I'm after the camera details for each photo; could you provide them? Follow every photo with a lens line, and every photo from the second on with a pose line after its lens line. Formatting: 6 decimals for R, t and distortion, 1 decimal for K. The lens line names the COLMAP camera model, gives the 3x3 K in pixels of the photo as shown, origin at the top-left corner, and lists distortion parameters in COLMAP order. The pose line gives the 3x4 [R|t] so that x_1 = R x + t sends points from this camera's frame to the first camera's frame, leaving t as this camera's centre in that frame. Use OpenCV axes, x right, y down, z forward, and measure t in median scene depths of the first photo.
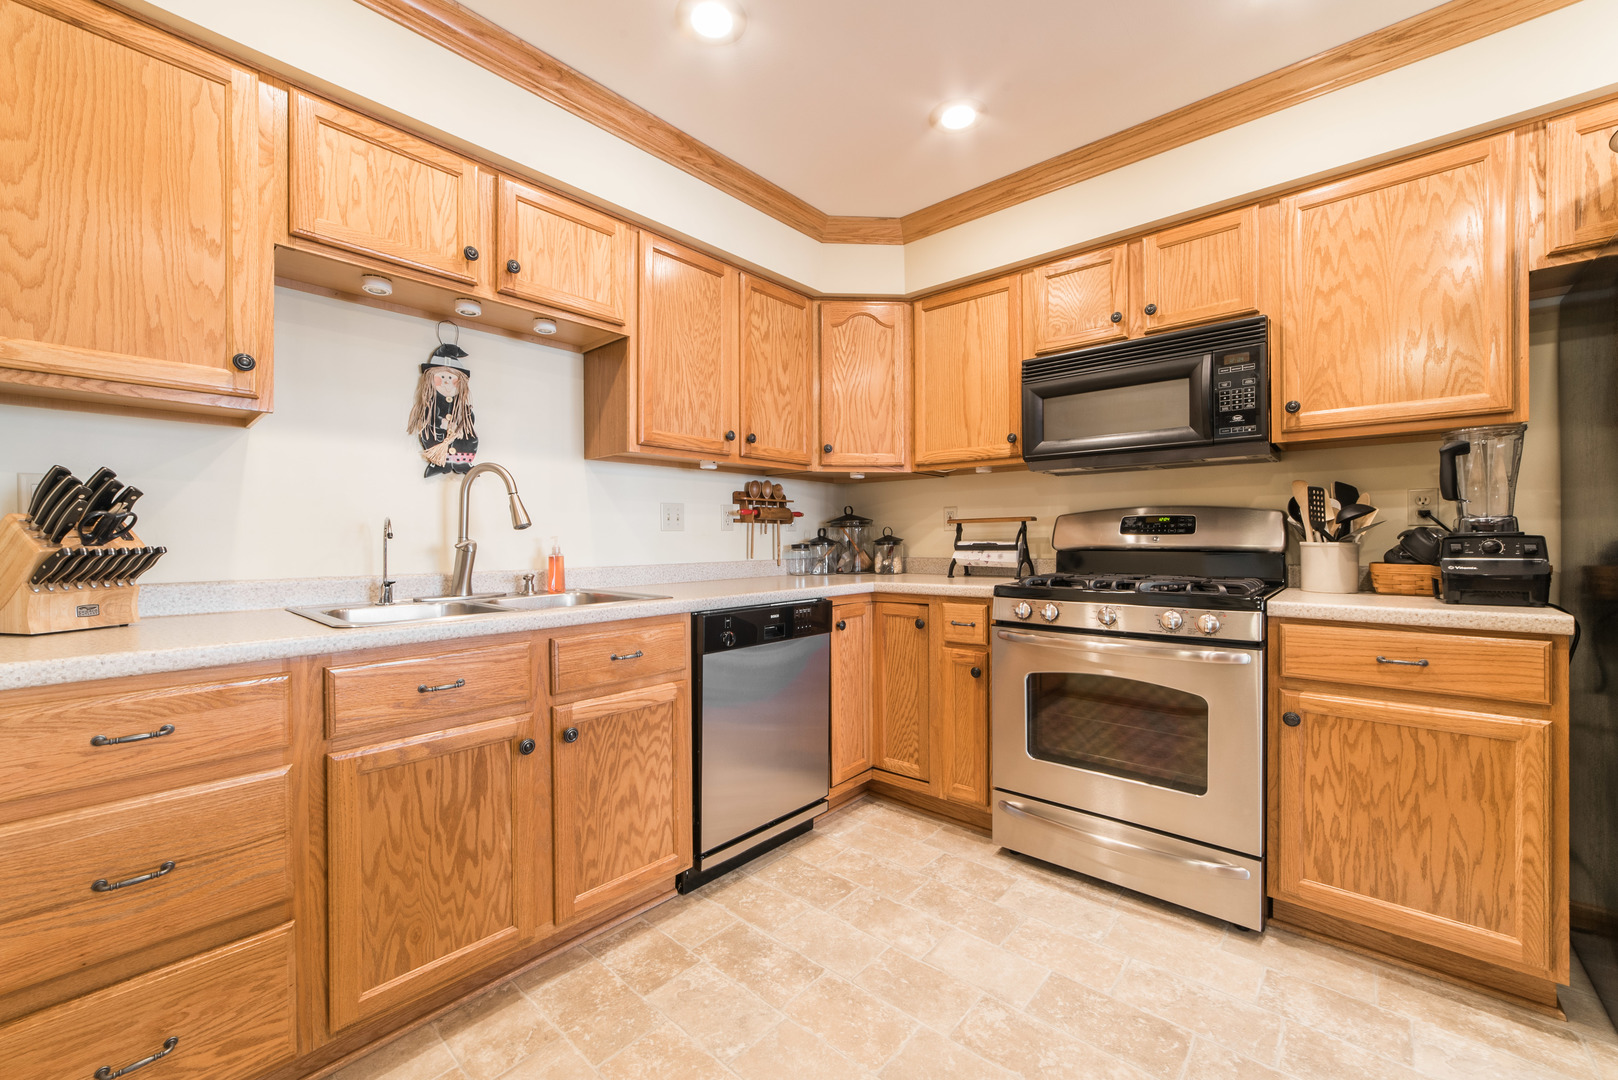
lens RADIAL K [[667.0, 0, 801.5], [0, 667.0, 540.8], [0, 0, 1]] dist [-0.015427, 0.003575]
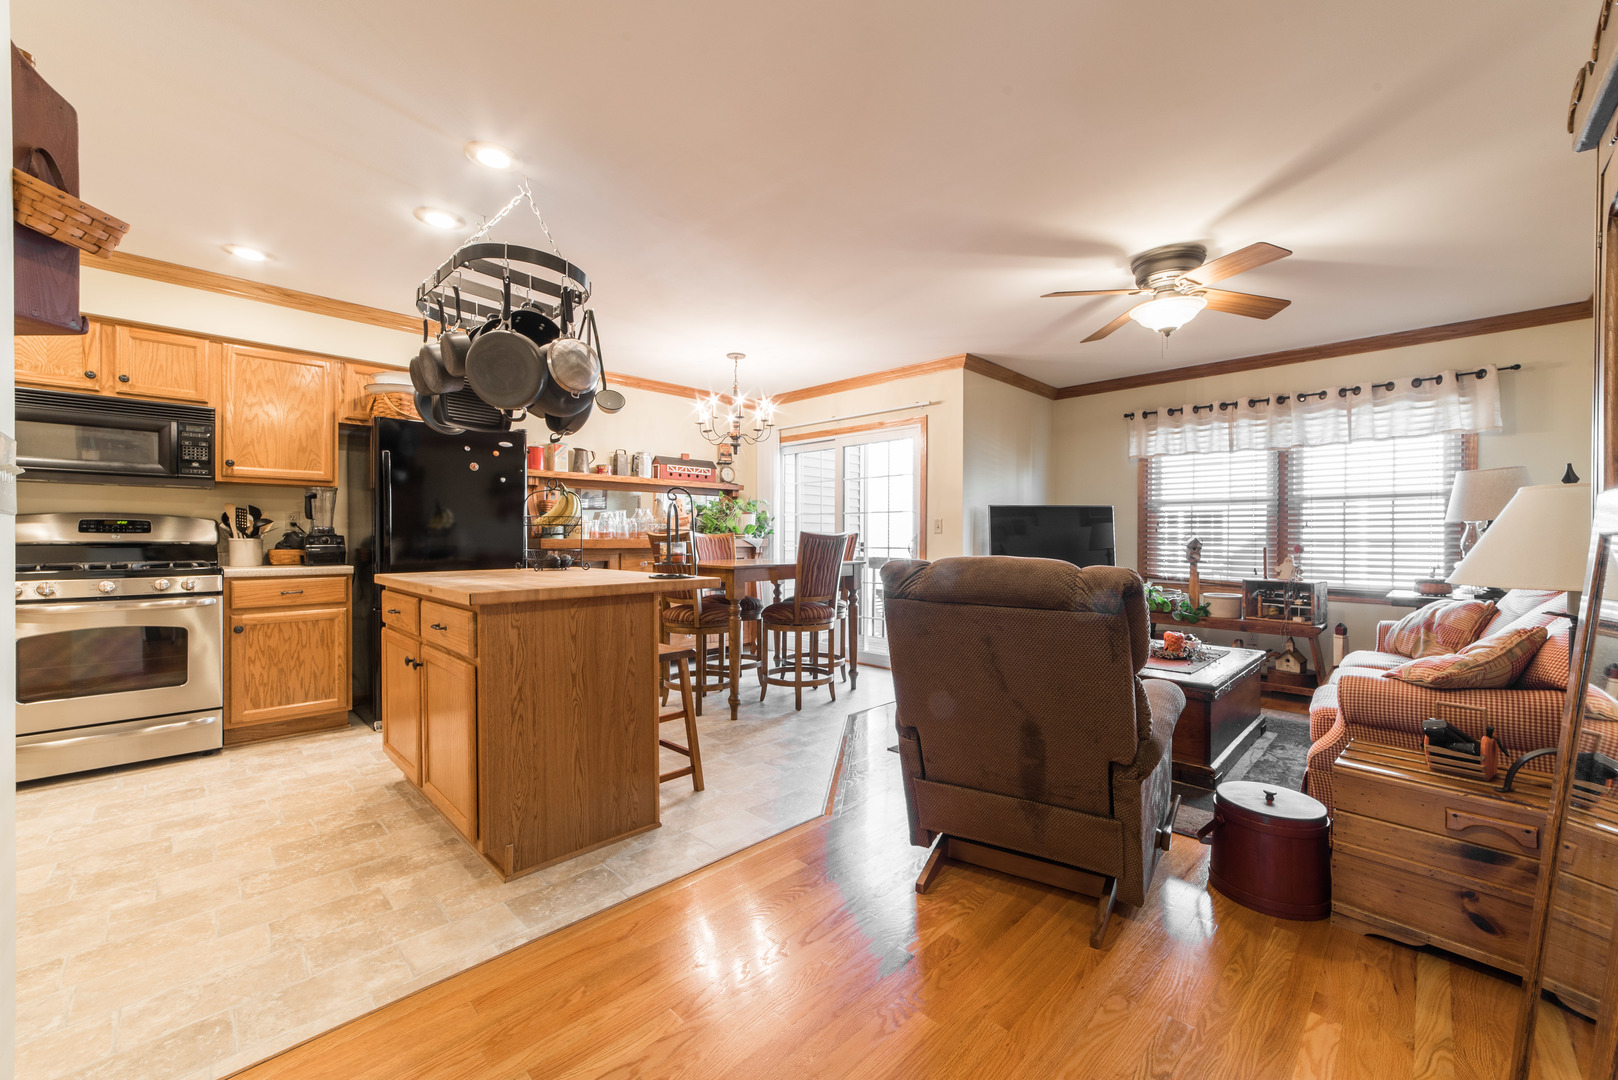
lens RADIAL K [[667.0, 0, 815.0], [0, 667.0, 524.2], [0, 0, 1]] dist [-0.015427, 0.003575]
pose [[0.051789, 0.014414, 0.998554, -0.998946], [-0.002905, 0.999894, -0.014282, -0.015311], [-0.998654, -0.002161, 0.051825, -0.707091]]
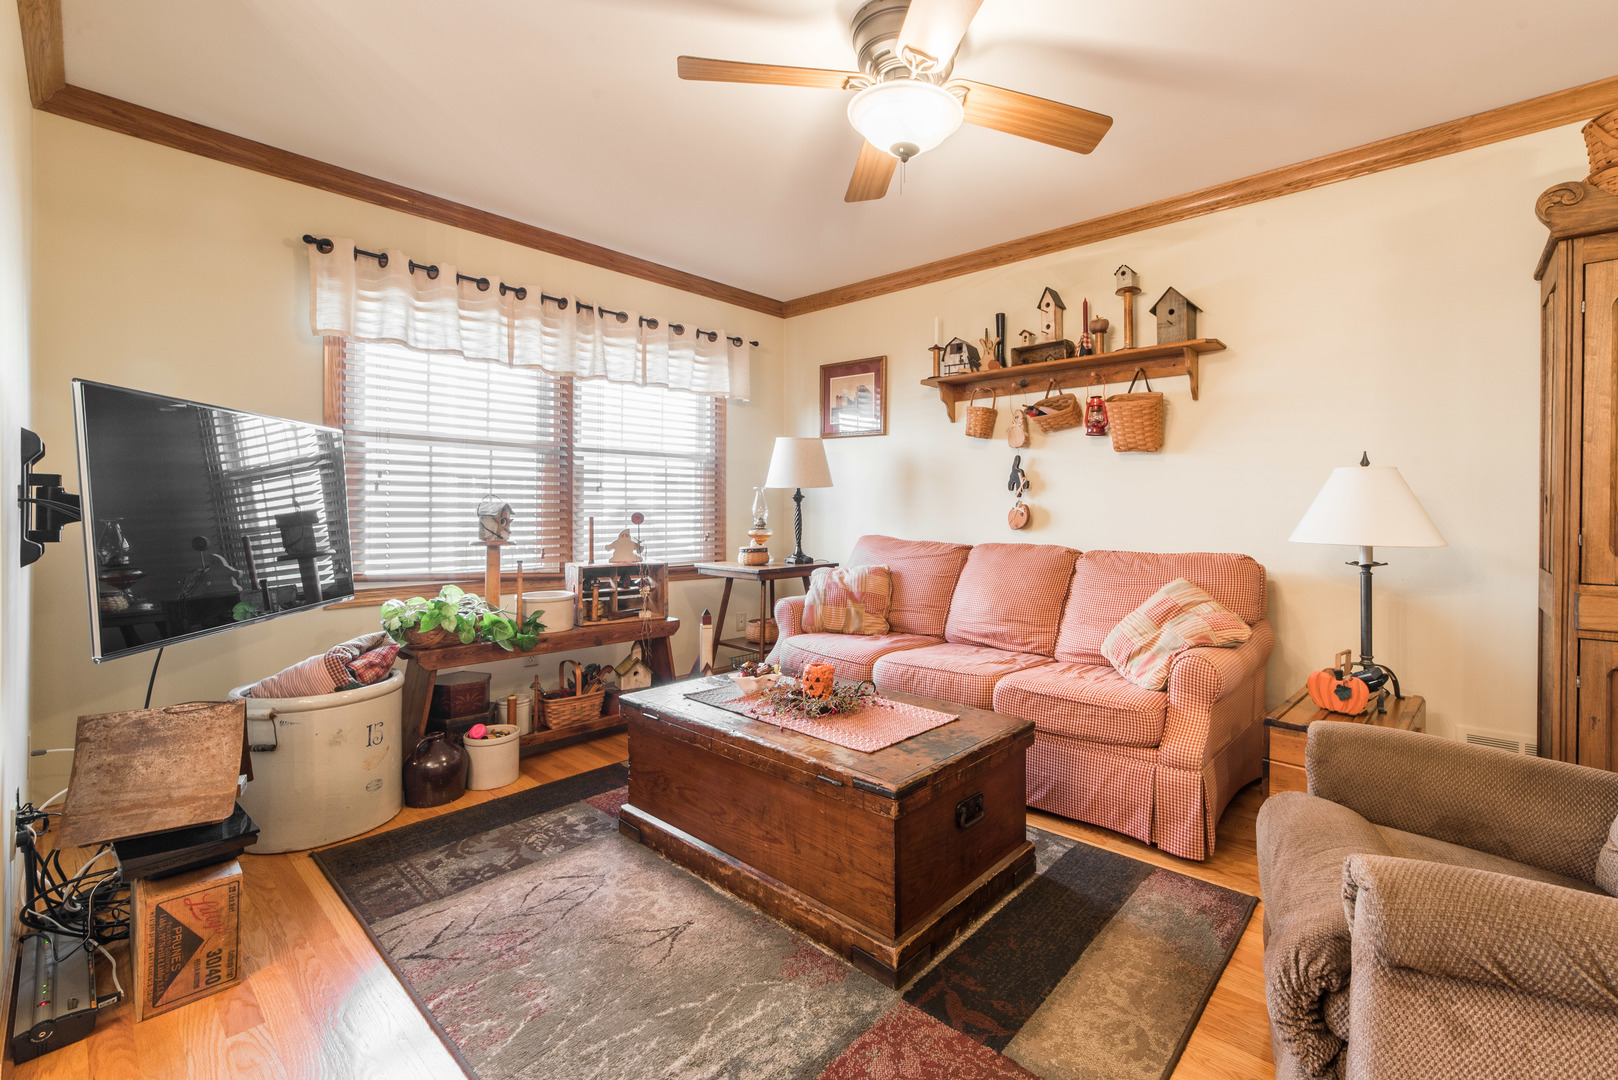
lens RADIAL K [[667.0, 0, 861.6], [0, 667.0, 513.4], [0, 0, 1]] dist [-0.015427, 0.003575]
pose [[-0.998532, -0.008398, -0.053516, 0.736862], [-0.008897, 0.999919, 0.009094, 0.006768], [0.053435, 0.009557, -0.998526, -0.515360]]
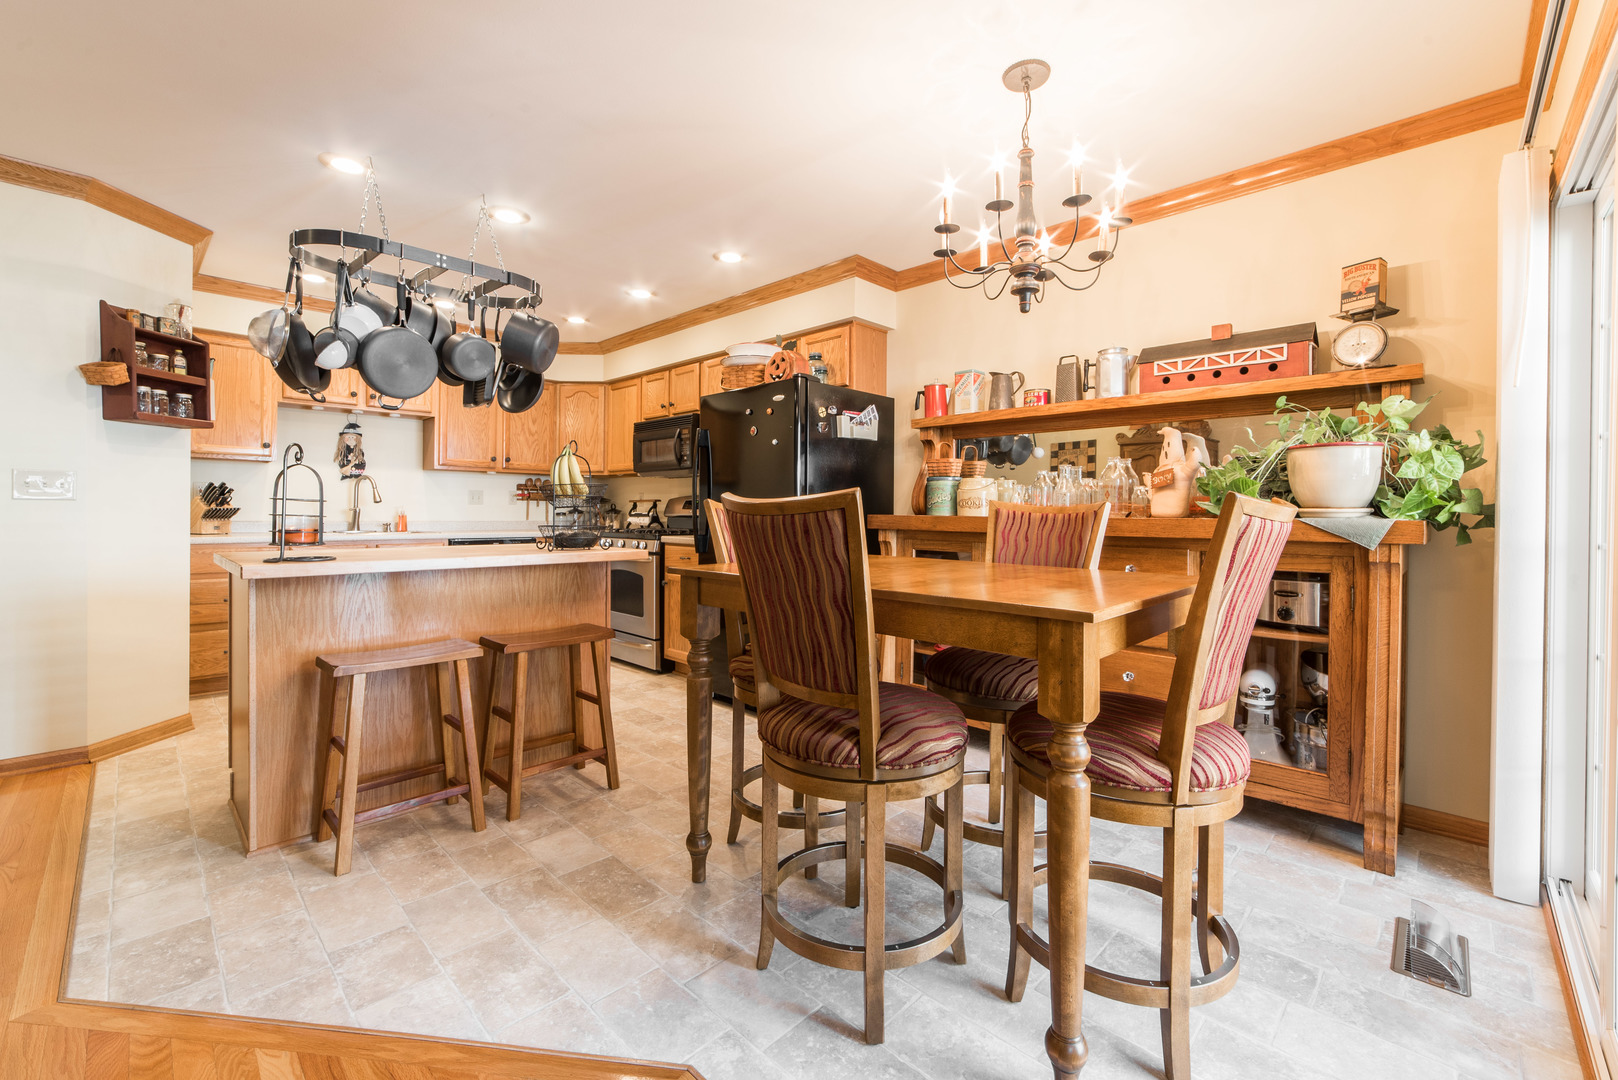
lens RADIAL K [[667.0, 0, 774.9], [0, 667.0, 513.6], [0, 0, 1]] dist [-0.015427, 0.003575]
pose [[0.998626, 0.014011, -0.050486, 1.138828], [-0.014130, 0.999898, -0.001997, 0.004806], [0.050453, 0.002708, 0.998723, -1.327955]]
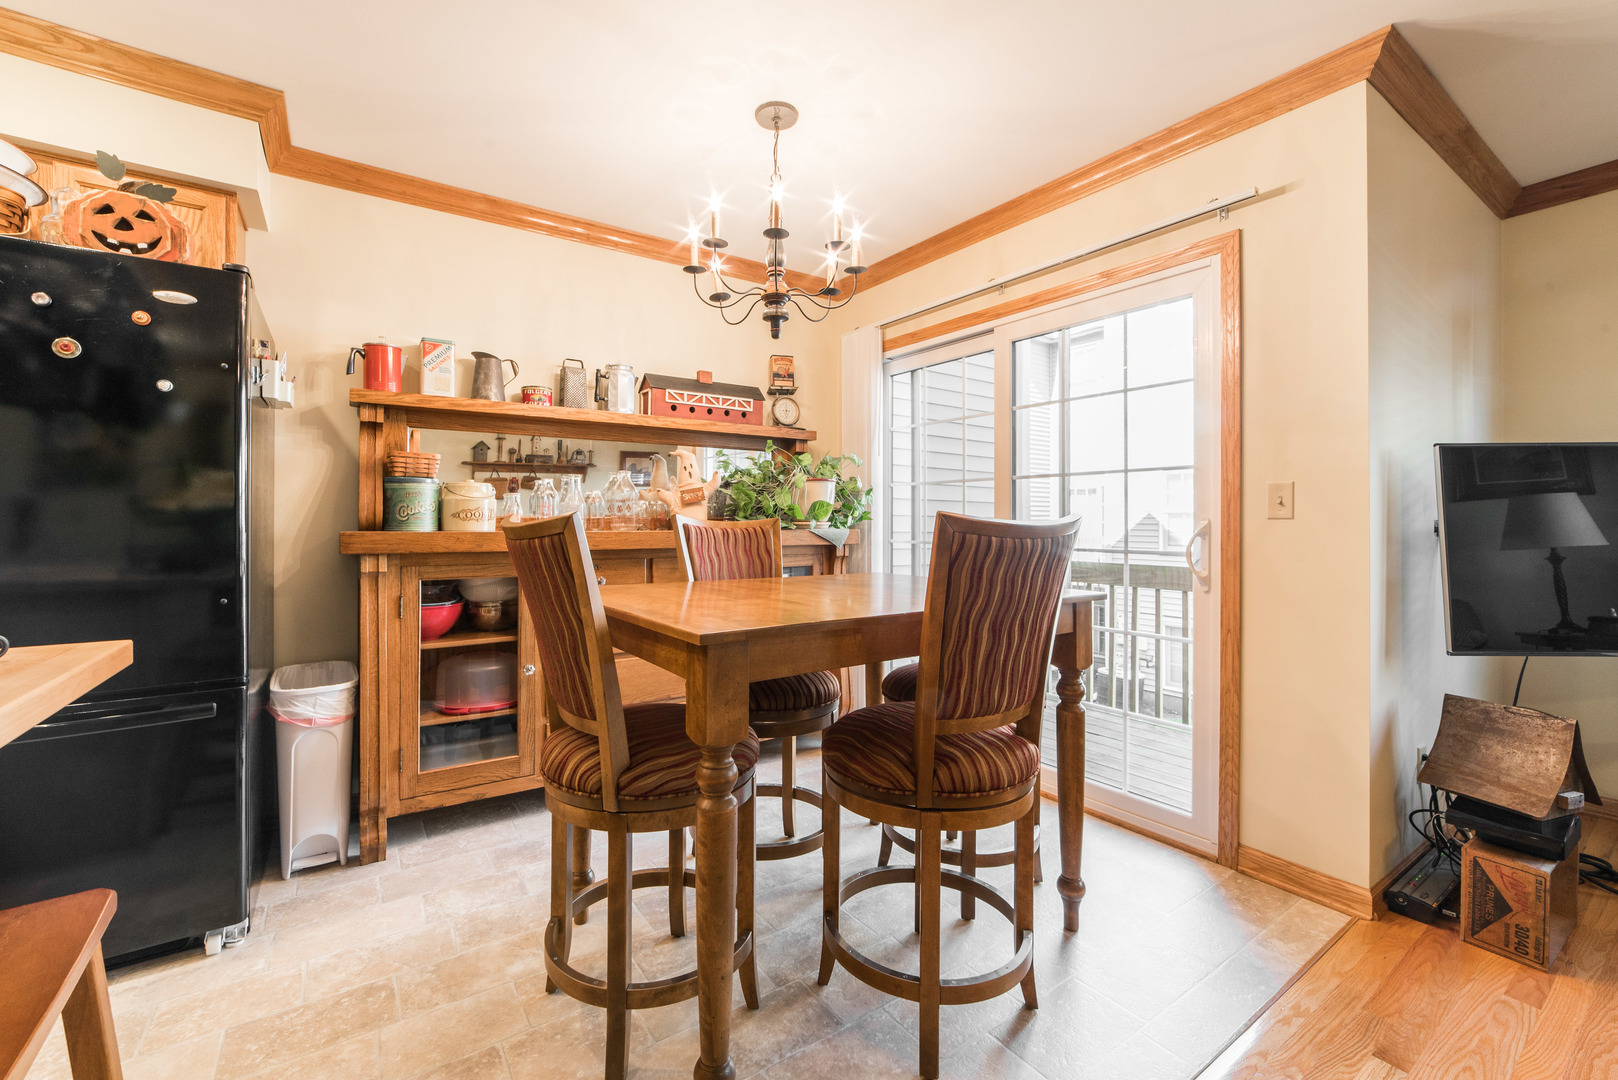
lens RADIAL K [[667.0, 0, 830.5], [0, 667.0, 518.5], [0, 0, 1]] dist [-0.015427, 0.003575]
pose [[0.212221, 0.014170, 0.977119, 0.424526], [0.003067, 0.999880, -0.015167, -0.002397], [-0.977217, 0.006215, 0.212152, -0.593471]]
